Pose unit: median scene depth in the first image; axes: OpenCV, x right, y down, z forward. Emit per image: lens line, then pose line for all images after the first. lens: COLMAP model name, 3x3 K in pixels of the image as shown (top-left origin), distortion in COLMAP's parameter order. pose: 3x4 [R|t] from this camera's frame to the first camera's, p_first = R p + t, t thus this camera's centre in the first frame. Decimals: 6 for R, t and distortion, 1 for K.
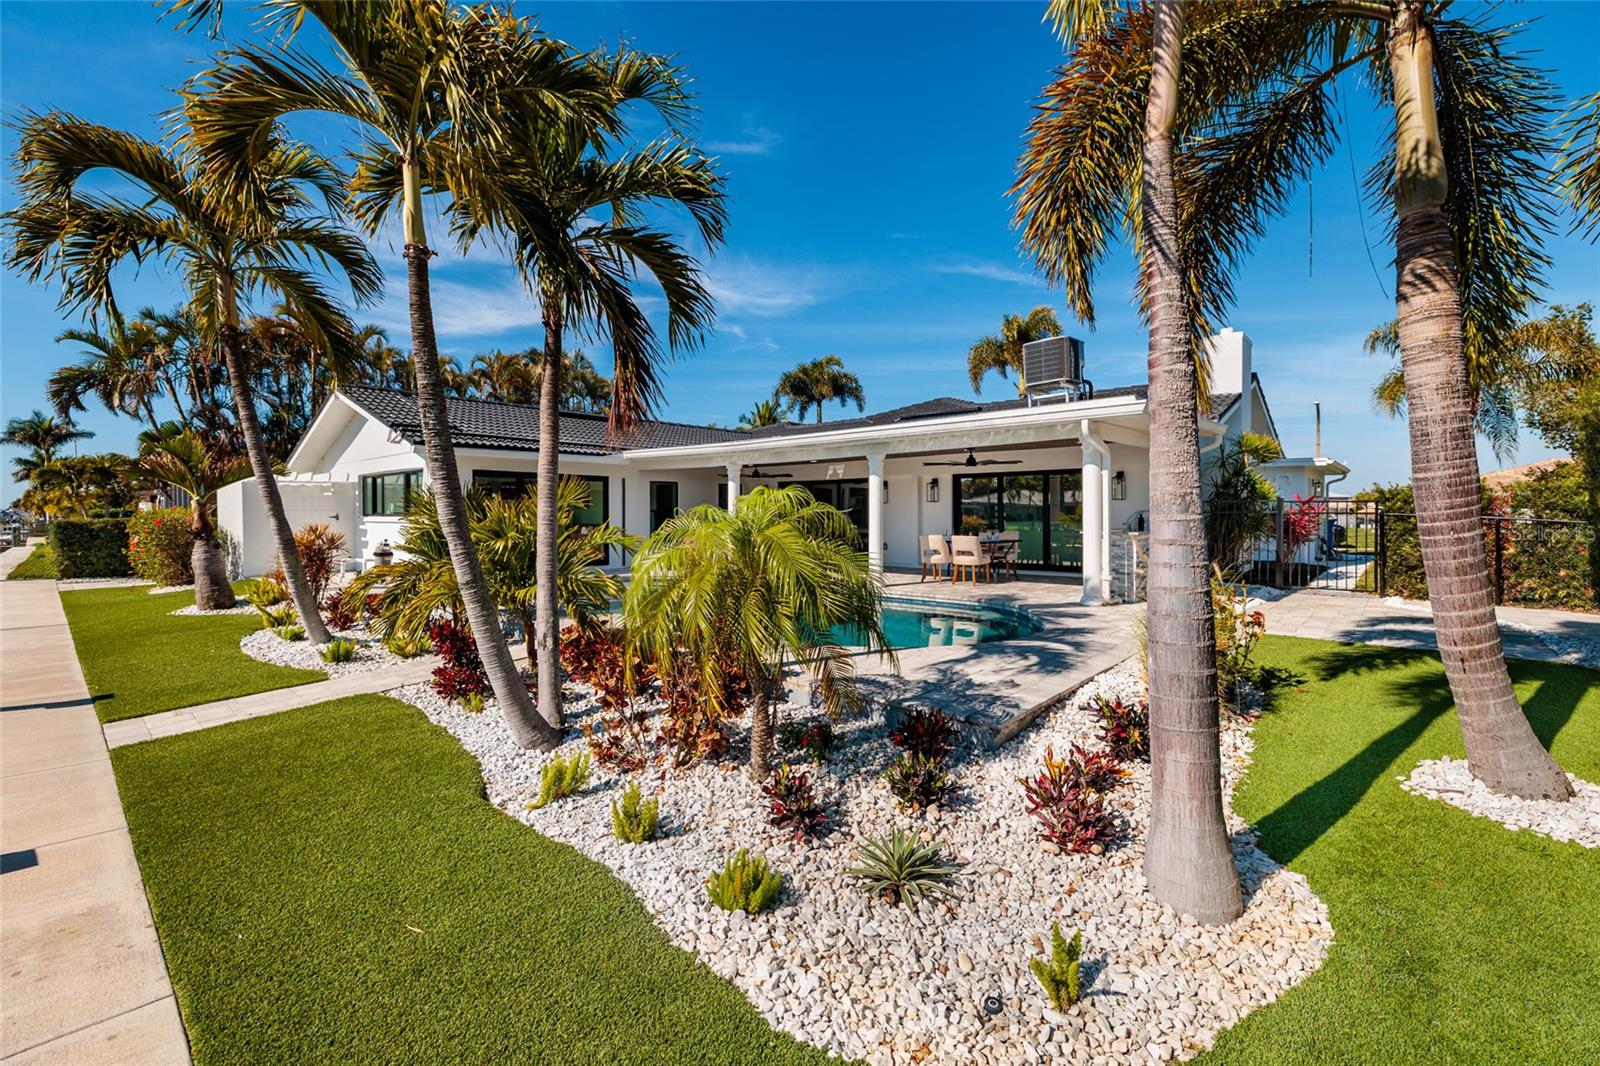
lens RADIAL K [[686.0, 0, 797.1], [0, 686.0, 520.5], [0, 0, 1]] dist [0.001506, 0.000823]
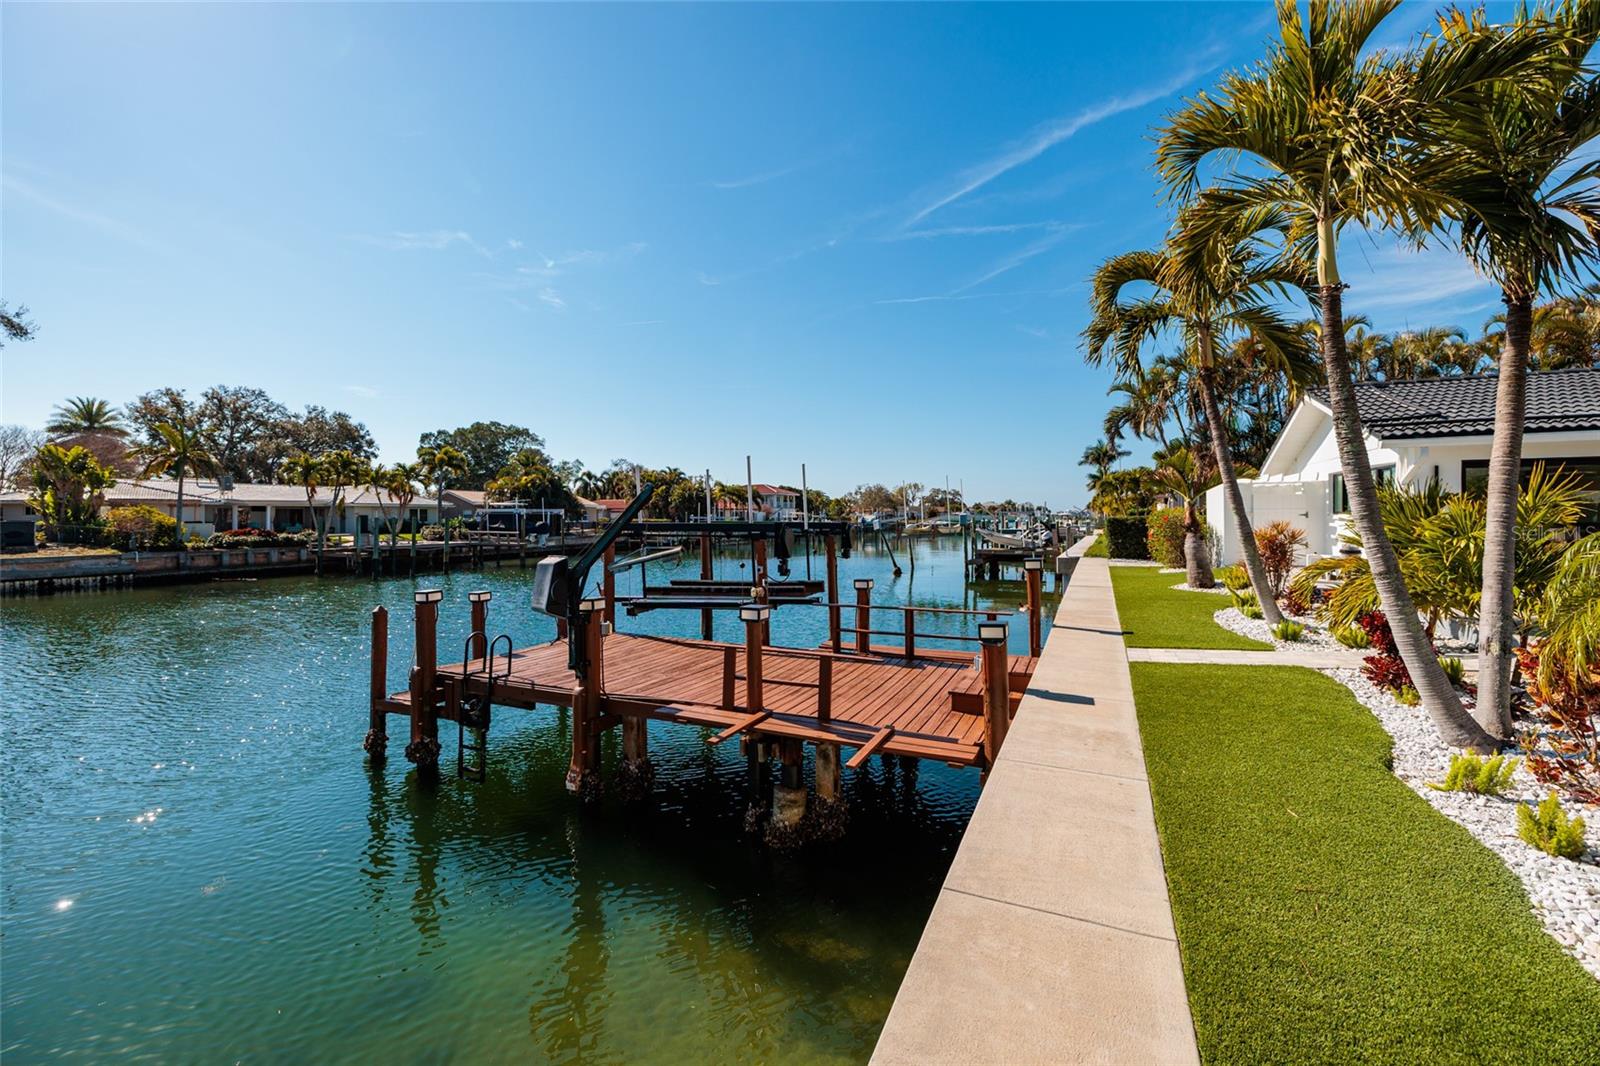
lens RADIAL K [[686.0, 0, 797.1], [0, 686.0, 520.5], [0, 0, 1]] dist [0.001506, 0.000823]
pose [[0.315460, 0.007043, -0.948913, 0.142793], [-0.004690, 0.999972, 0.005863, 0.002093], [0.948927, 0.002601, 0.315484, -0.124362]]
